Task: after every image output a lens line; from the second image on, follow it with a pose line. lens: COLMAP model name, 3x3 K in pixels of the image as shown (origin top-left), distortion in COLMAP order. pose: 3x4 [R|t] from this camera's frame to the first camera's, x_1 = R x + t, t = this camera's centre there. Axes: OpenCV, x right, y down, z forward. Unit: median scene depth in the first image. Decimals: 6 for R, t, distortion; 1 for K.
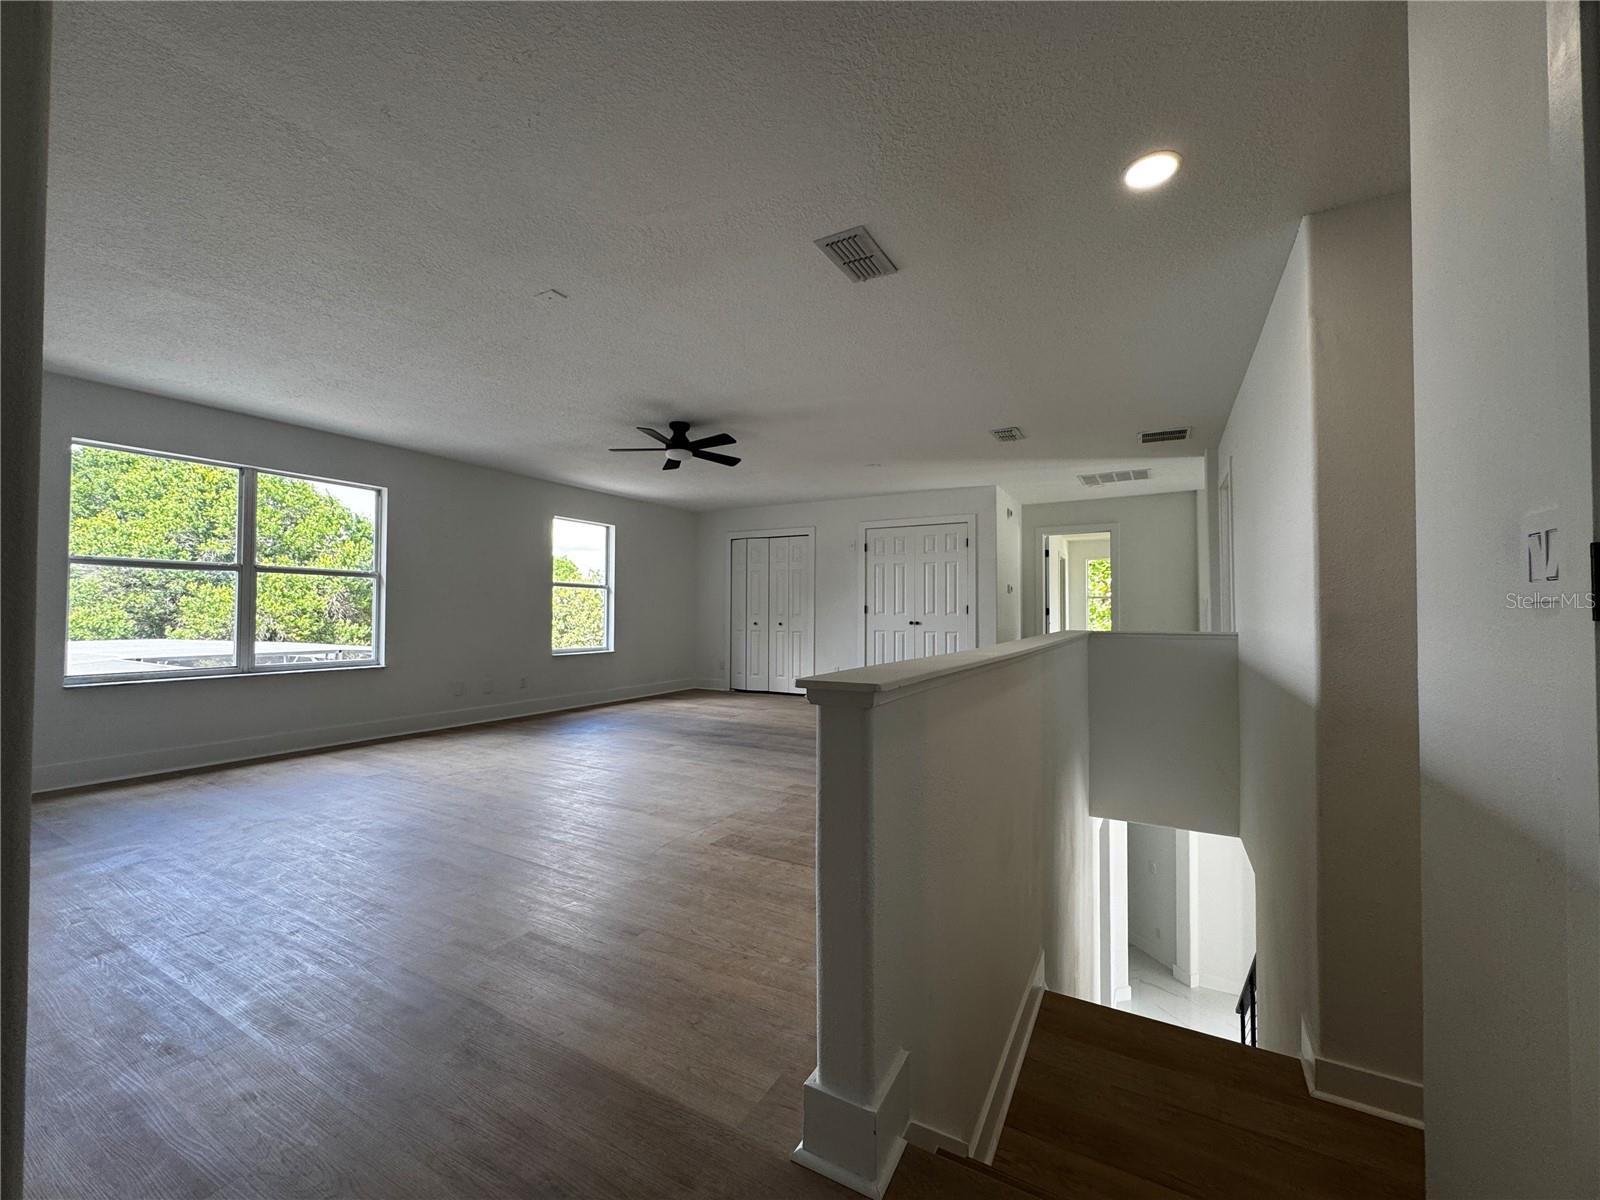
lens RADIAL K [[641.7, 0, 797.5], [0, 641.7, 599.8], [0, 0, 1]] dist [-0.001534, -0.000254]
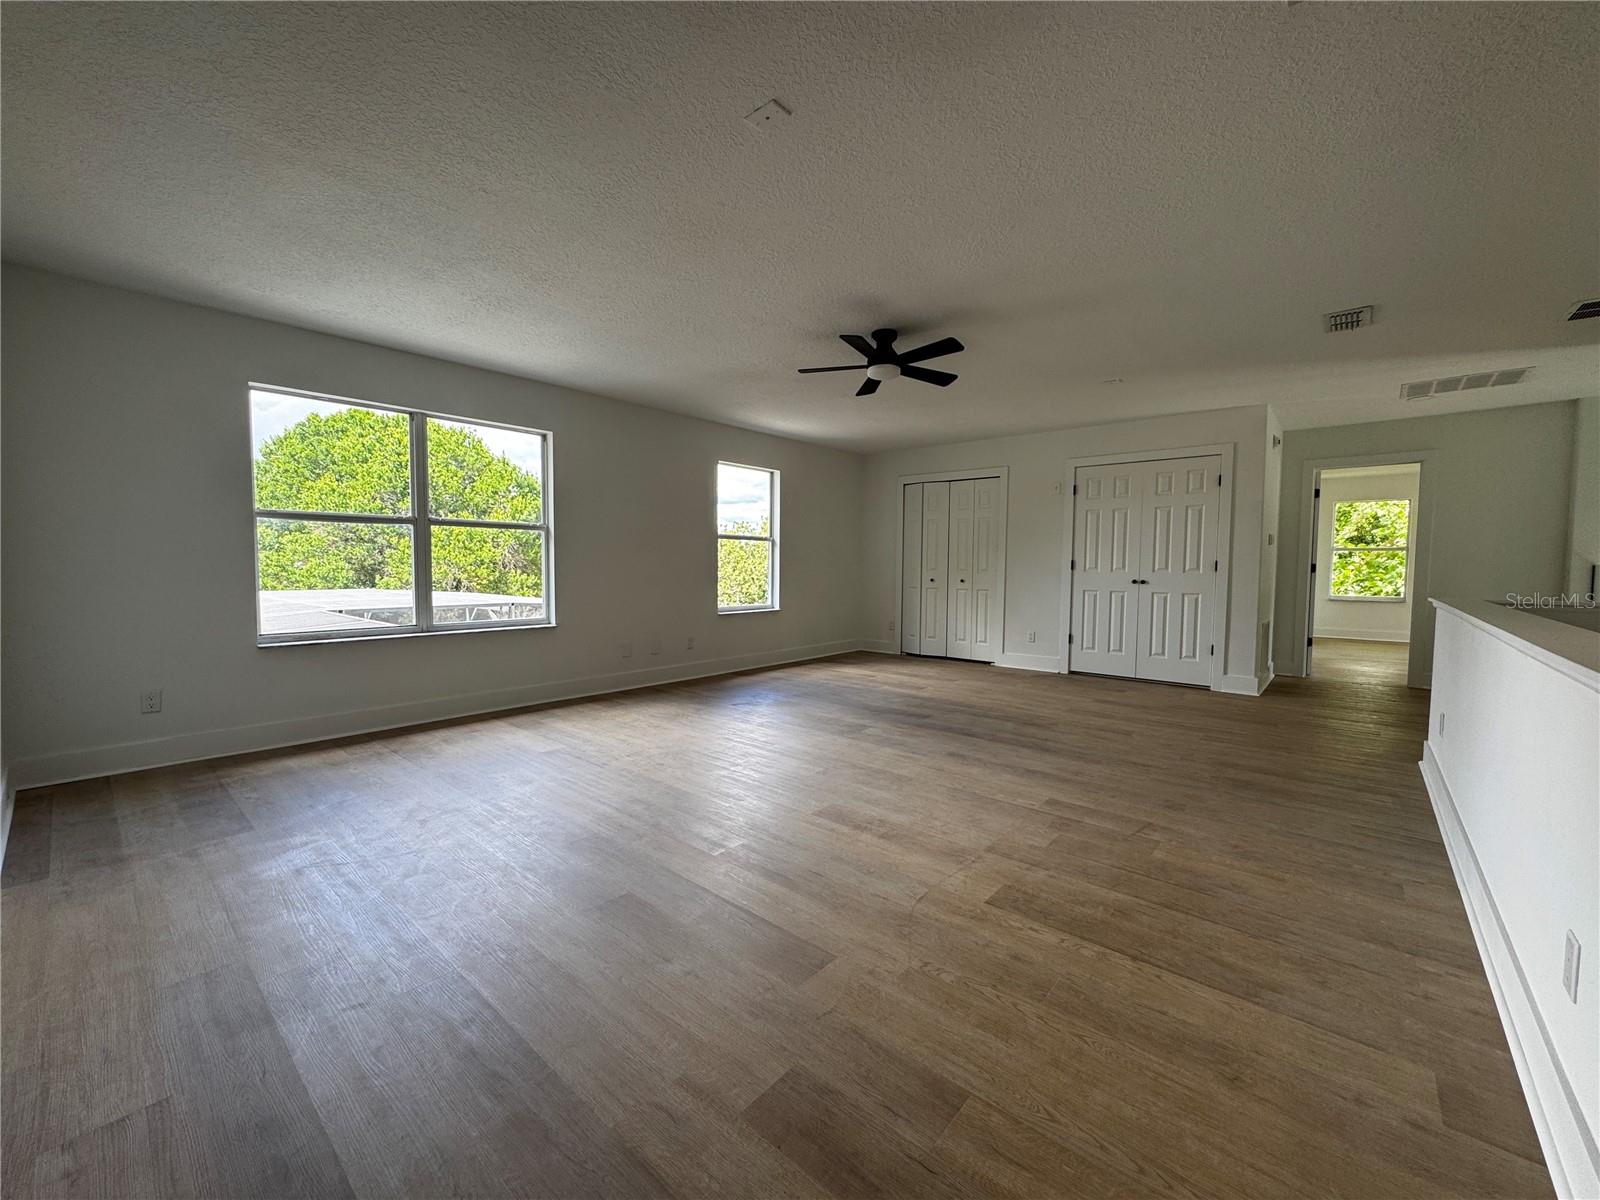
lens RADIAL K [[641.7, 0, 797.5], [0, 641.7, 599.8], [0, 0, 1]] dist [-0.001534, -0.000254]
pose [[0.979784, 0.014467, -0.199534, -0.098623], [0.000688, 0.997132, 0.075675, -0.003770], [0.200056, -0.074282, 0.976964, 0.139939]]
